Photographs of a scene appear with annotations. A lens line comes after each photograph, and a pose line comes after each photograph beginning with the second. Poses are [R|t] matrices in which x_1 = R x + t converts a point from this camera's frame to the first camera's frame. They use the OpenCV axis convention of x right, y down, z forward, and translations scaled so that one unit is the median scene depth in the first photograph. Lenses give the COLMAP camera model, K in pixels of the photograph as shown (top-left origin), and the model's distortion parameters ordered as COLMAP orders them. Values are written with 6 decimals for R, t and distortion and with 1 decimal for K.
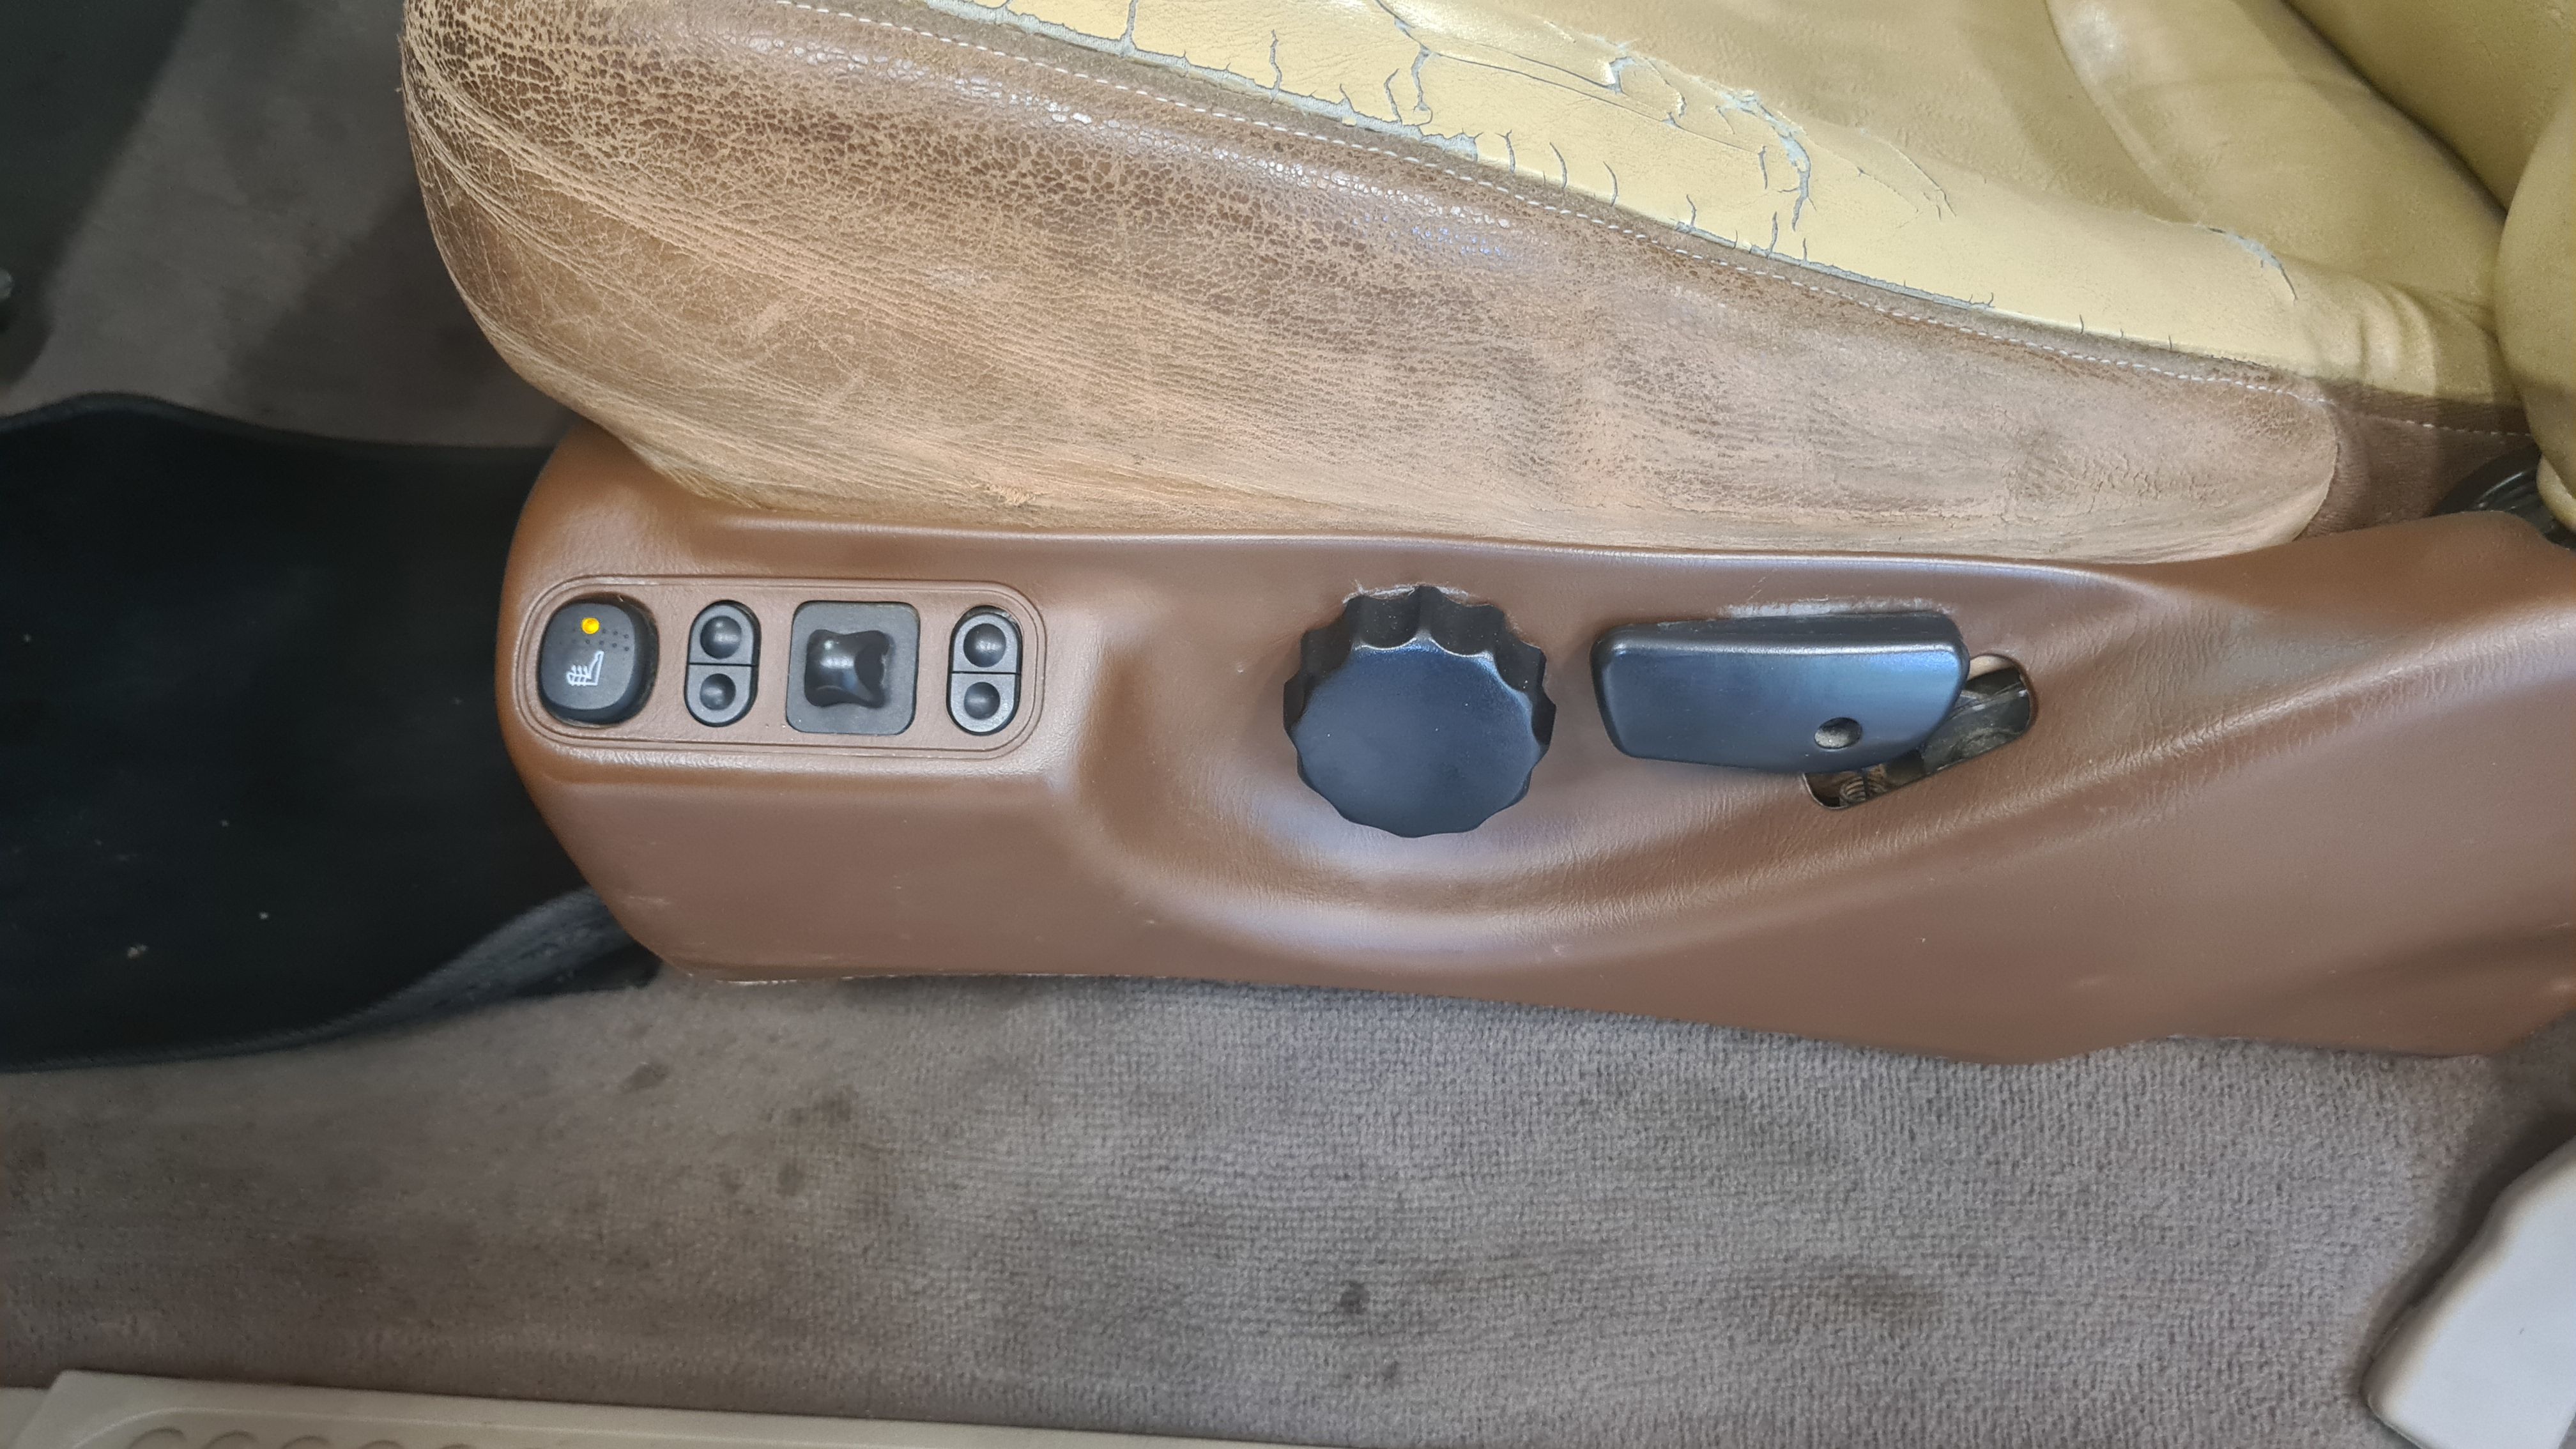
lens RADIAL K [[1921.2, 0, 1290.0], [0, 1921.2, 709.9], [0, 0, 1]] dist [0.019671, 0.000752]
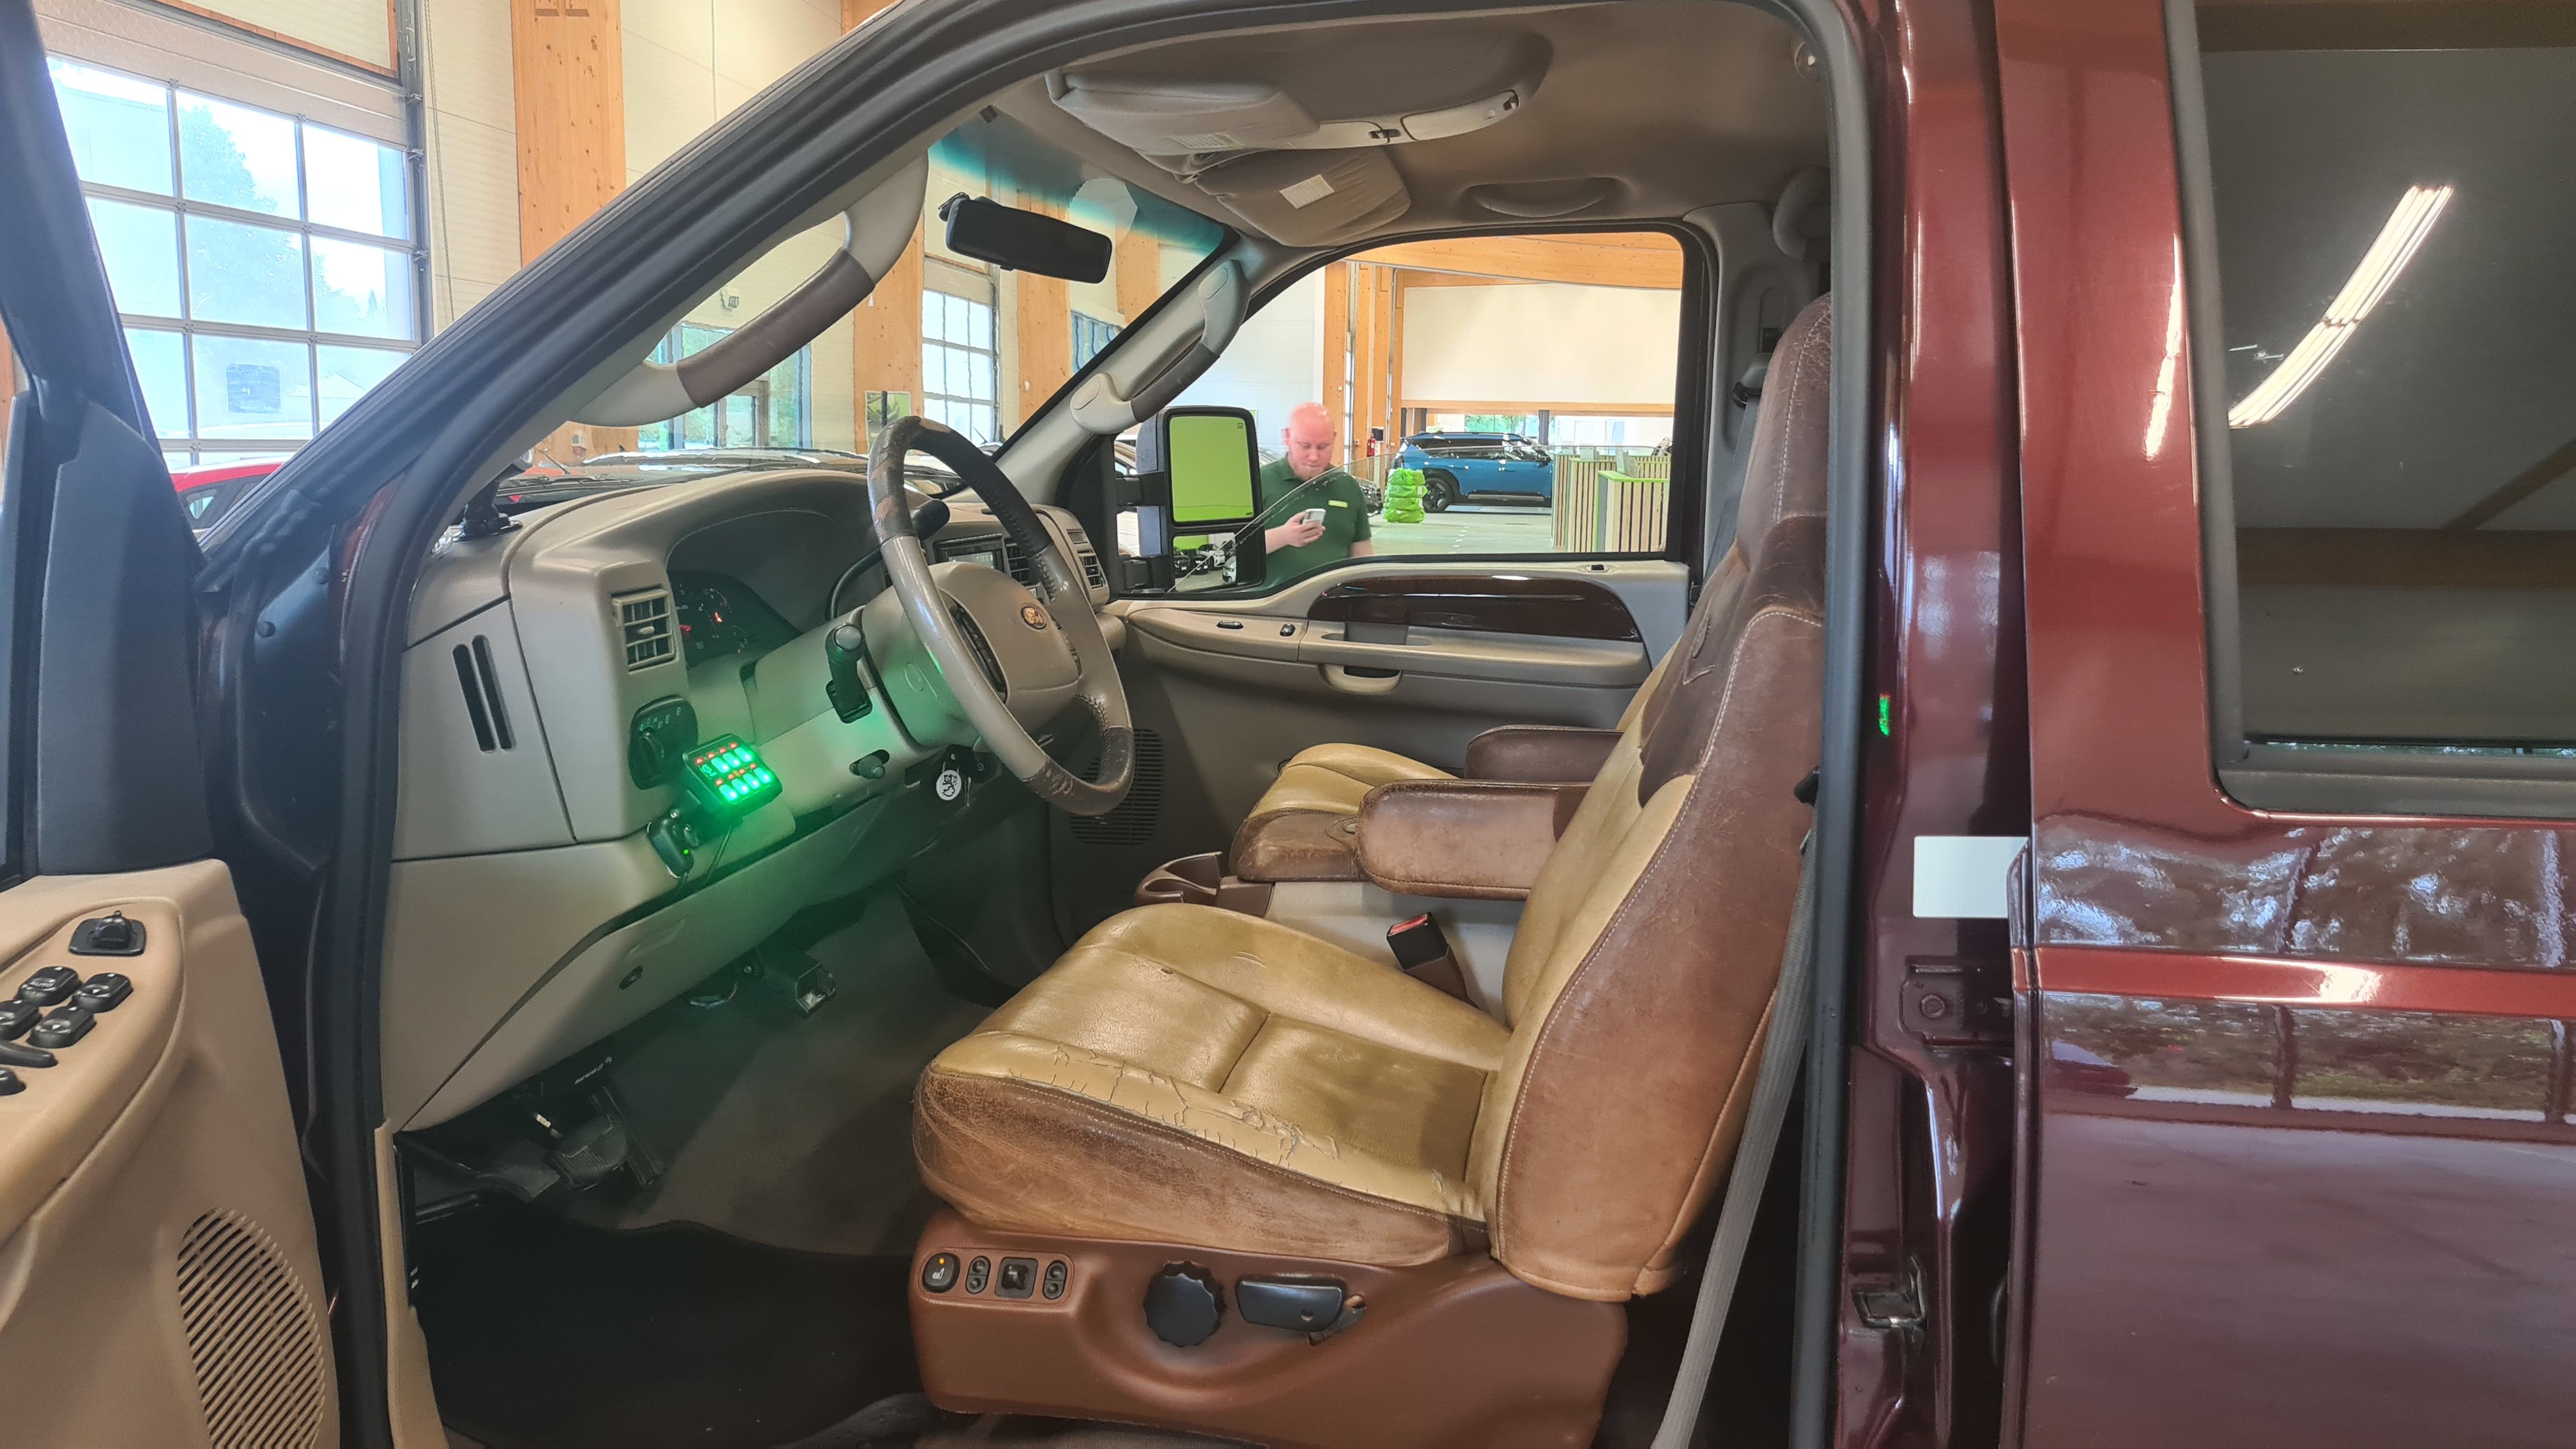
lens RADIAL K [[1921.2, 0, 1289.4], [0, 1921.2, 716.0], [0, 0, 1]] dist [0.019671, 0.000752]
pose [[0.995023, 0.034299, -0.093553, 0.549892], [-0.075340, 0.873432, -0.481082, 0.734704], [0.065211, 0.485736, 0.871670, -2.474985]]
